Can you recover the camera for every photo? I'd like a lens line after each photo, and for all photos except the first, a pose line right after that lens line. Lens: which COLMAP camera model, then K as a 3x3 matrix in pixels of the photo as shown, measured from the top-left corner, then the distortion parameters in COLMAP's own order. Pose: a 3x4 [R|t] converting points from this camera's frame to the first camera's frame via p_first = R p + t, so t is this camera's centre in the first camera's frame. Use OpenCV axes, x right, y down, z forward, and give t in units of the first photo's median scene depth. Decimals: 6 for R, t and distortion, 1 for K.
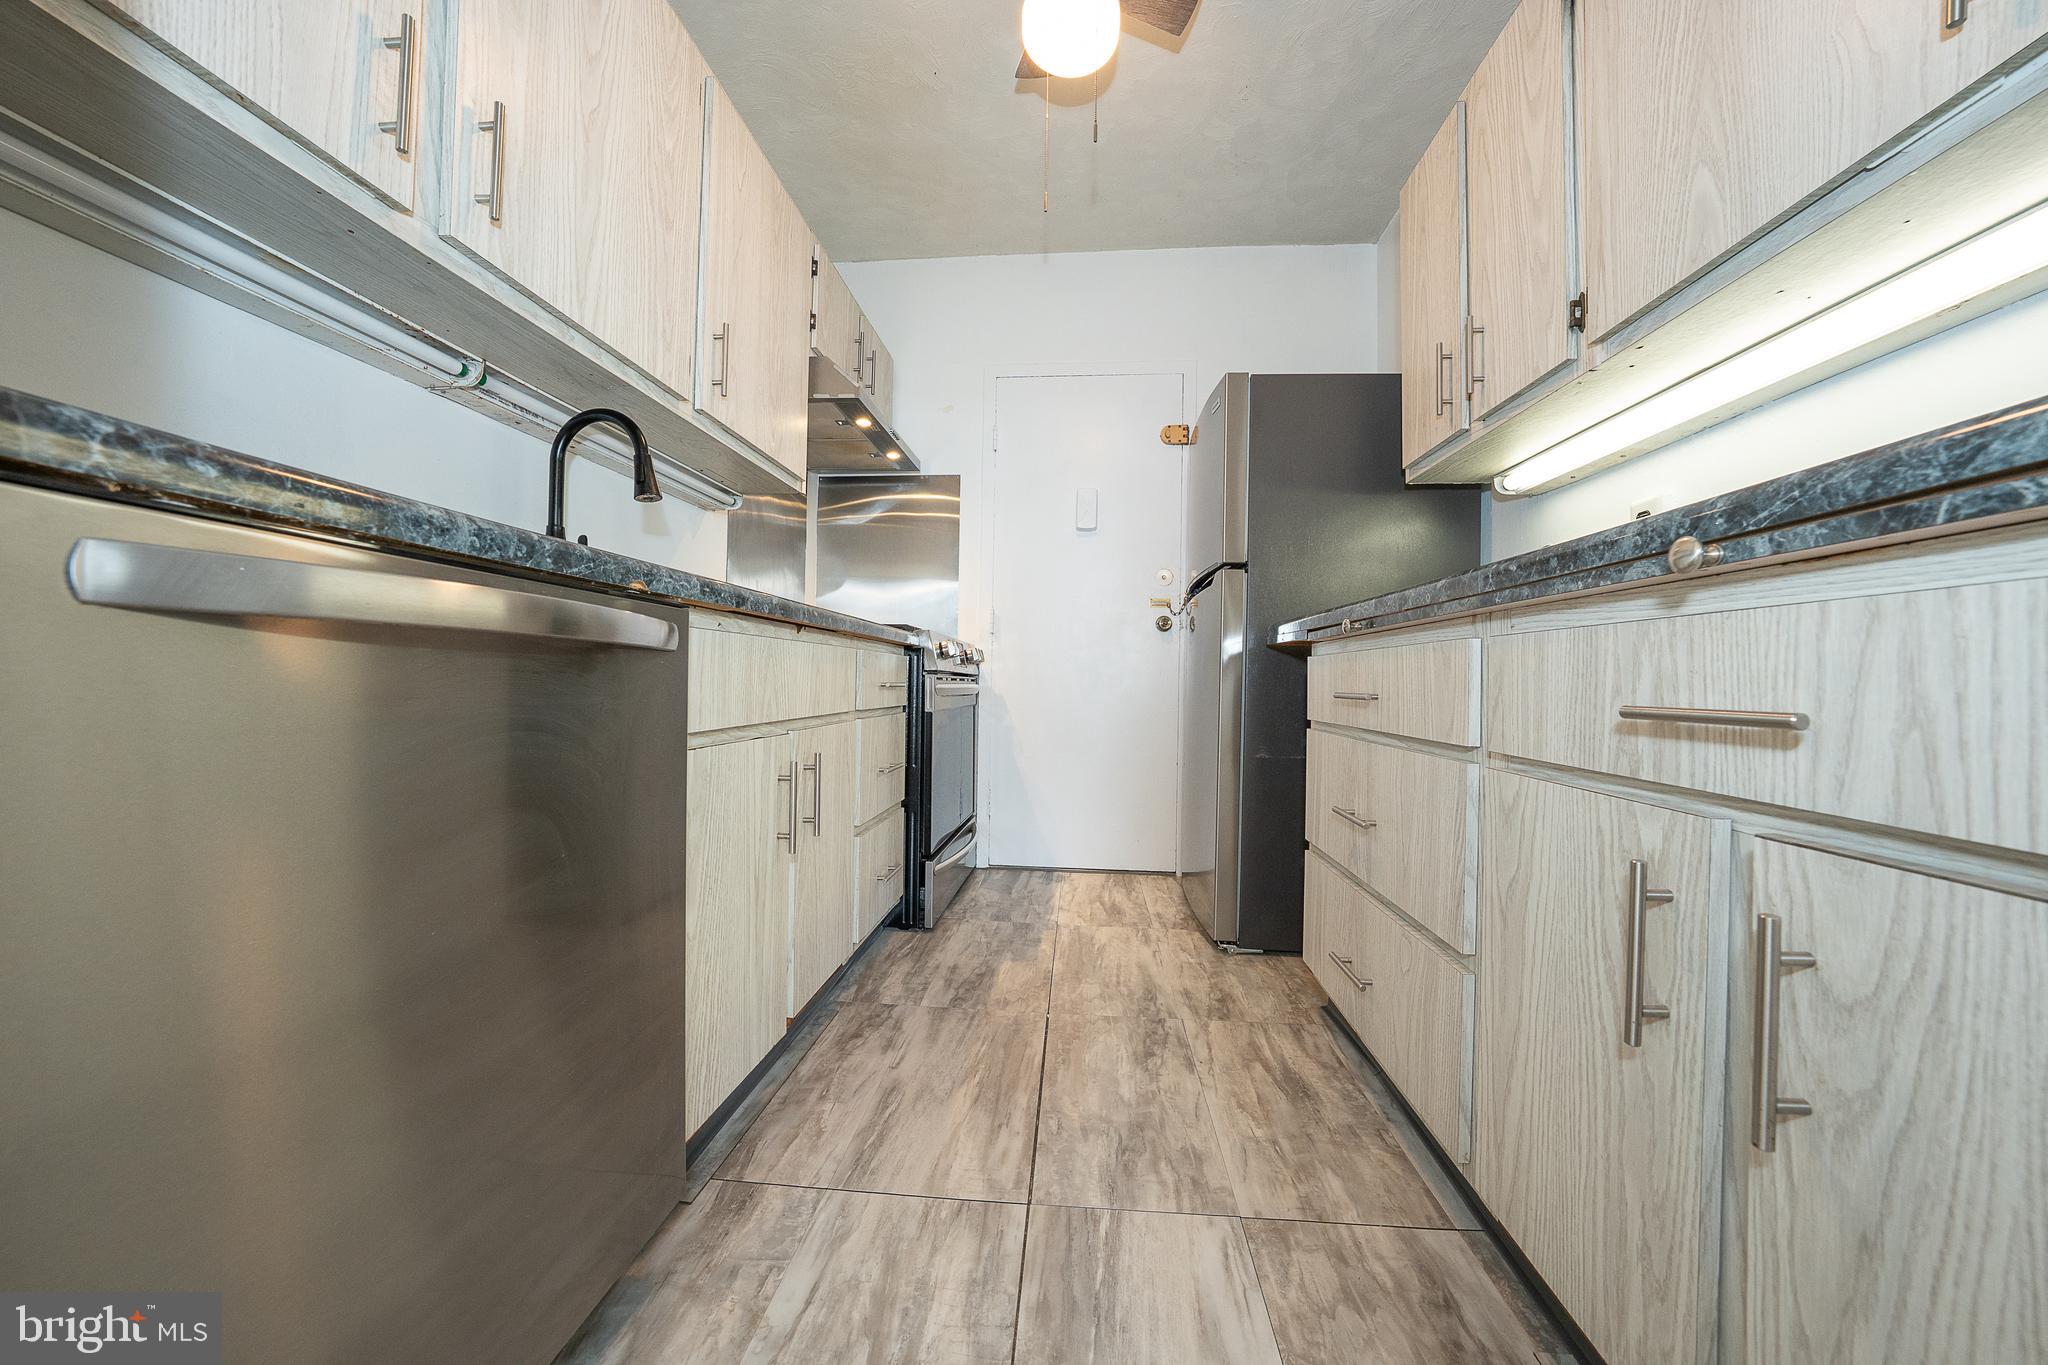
lens RADIAL K [[705.2, 0, 1032.1], [0, 705.2, 678.4], [0, 0, 1]] dist [-0.029662, 0.005589]
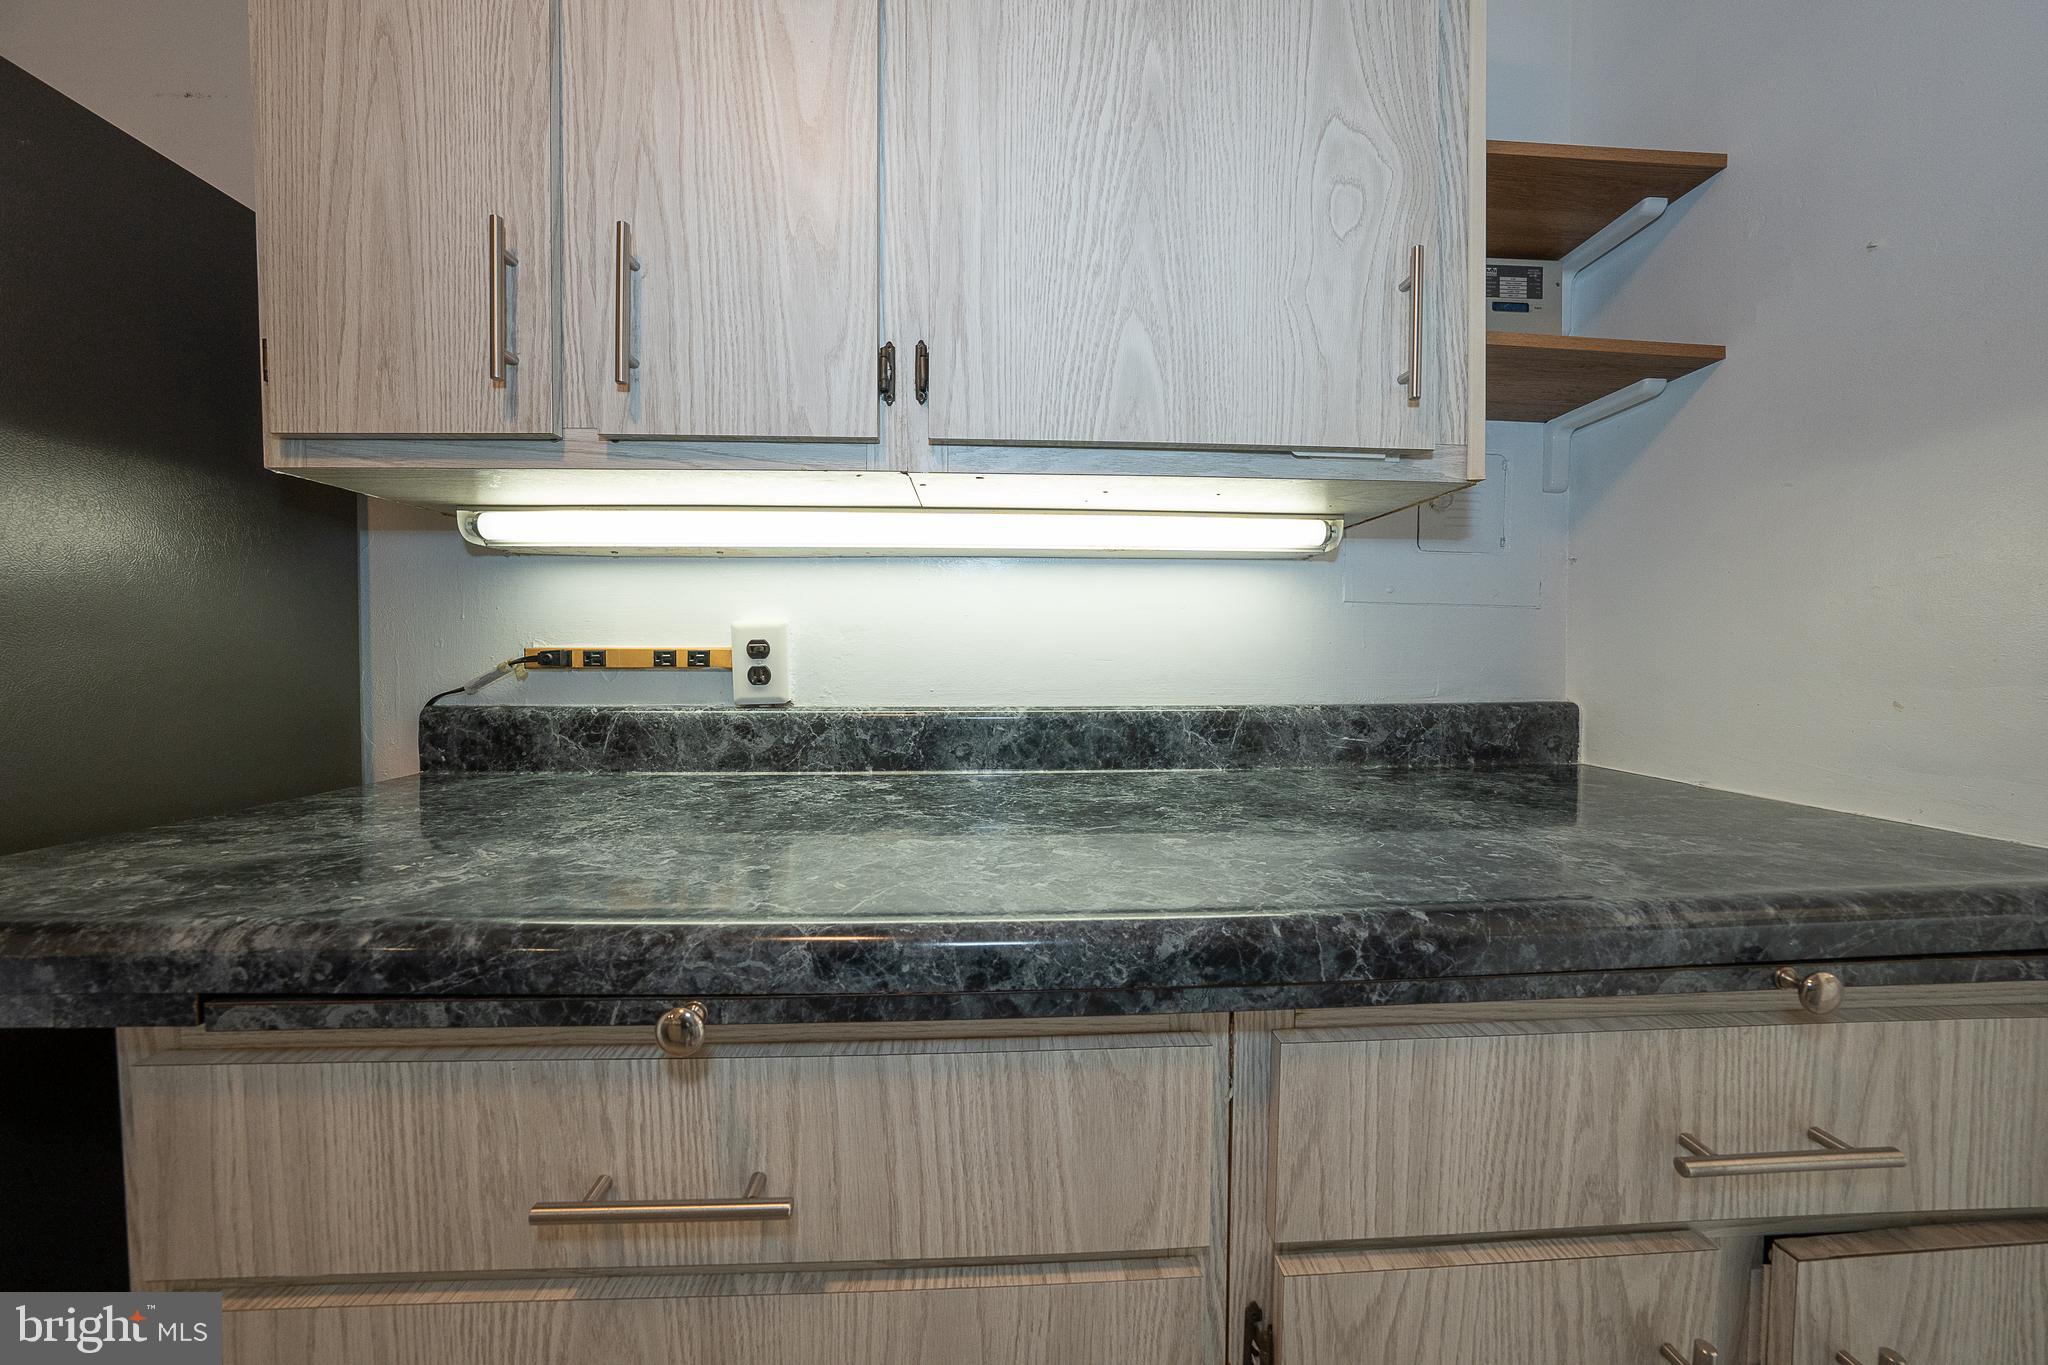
lens RADIAL K [[705.2, 0, 1024.8], [0, 705.2, 677.5], [0, 0, 1]] dist [-0.029662, 0.005589]
pose [[-0.134047, -0.043332, 0.990027, 0.112441], [-0.003980, 0.999059, 0.043188, -0.257870], [-0.990967, 0.001849, -0.134094, 0.896302]]
